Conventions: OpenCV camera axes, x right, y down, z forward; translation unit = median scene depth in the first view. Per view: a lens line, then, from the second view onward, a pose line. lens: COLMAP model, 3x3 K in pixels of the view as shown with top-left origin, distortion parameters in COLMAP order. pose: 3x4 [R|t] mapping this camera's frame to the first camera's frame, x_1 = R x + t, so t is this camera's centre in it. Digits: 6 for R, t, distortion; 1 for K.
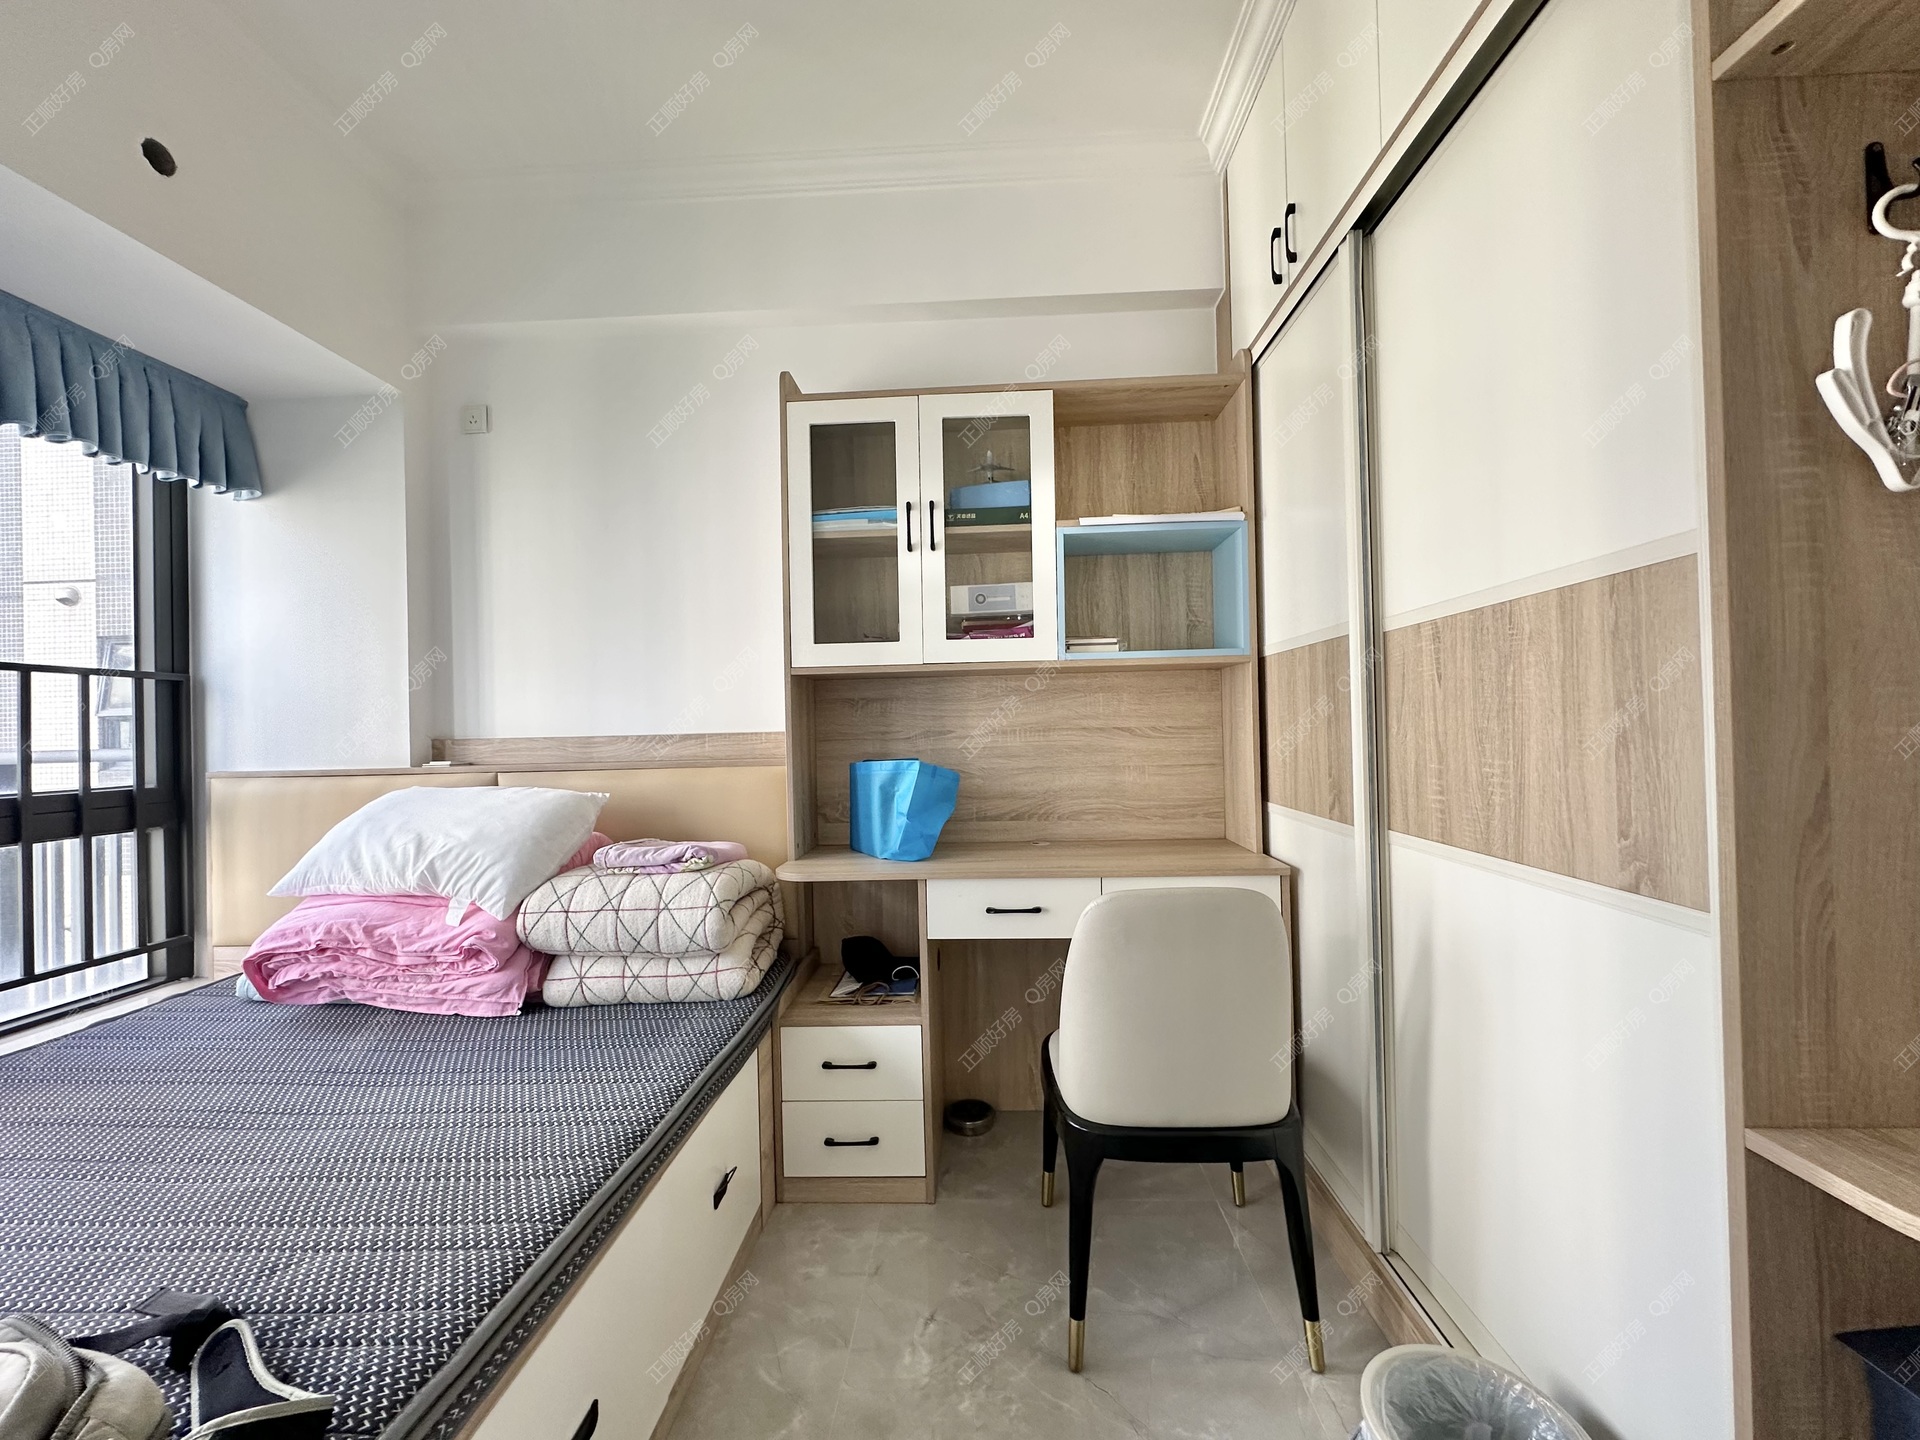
lens RADIAL K [[764.1, 0, 945.5], [0, 764.1, 726.5], [0, 0, 1]] dist [-0.000307, -0.000687]
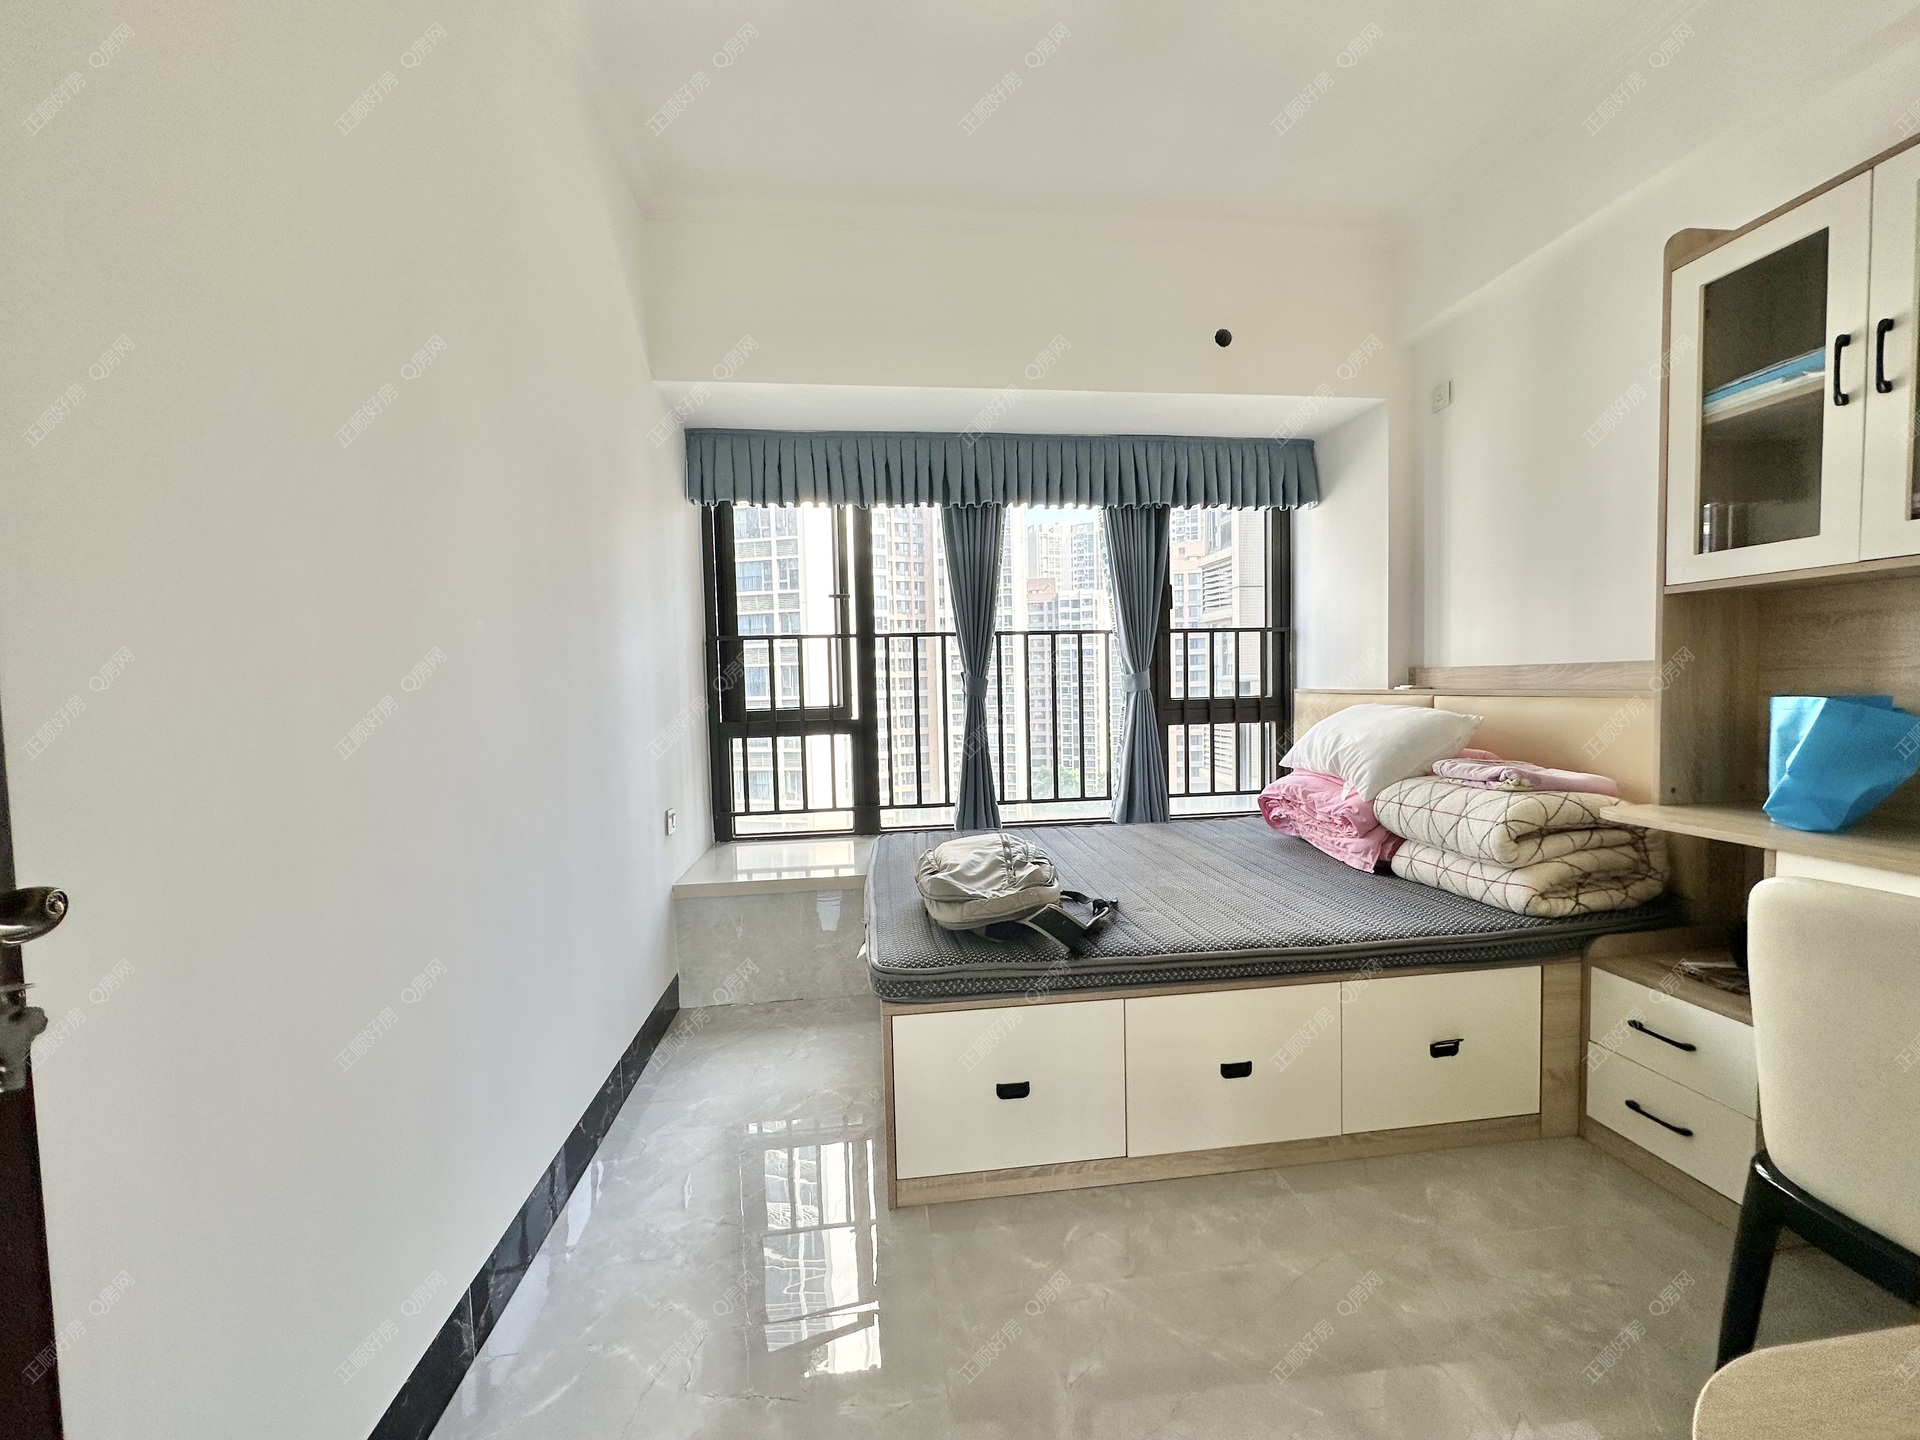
lens RADIAL K [[764.1, 0, 960.4], [0, 764.1, 727.6], [0, 0, 1]] dist [-0.000307, -0.000687]
pose [[0.169595, 0.075724, -0.982600, 0.604867], [0.022875, 0.996473, 0.080742, -0.005234], [0.985248, -0.036170, 0.167264, 0.061630]]
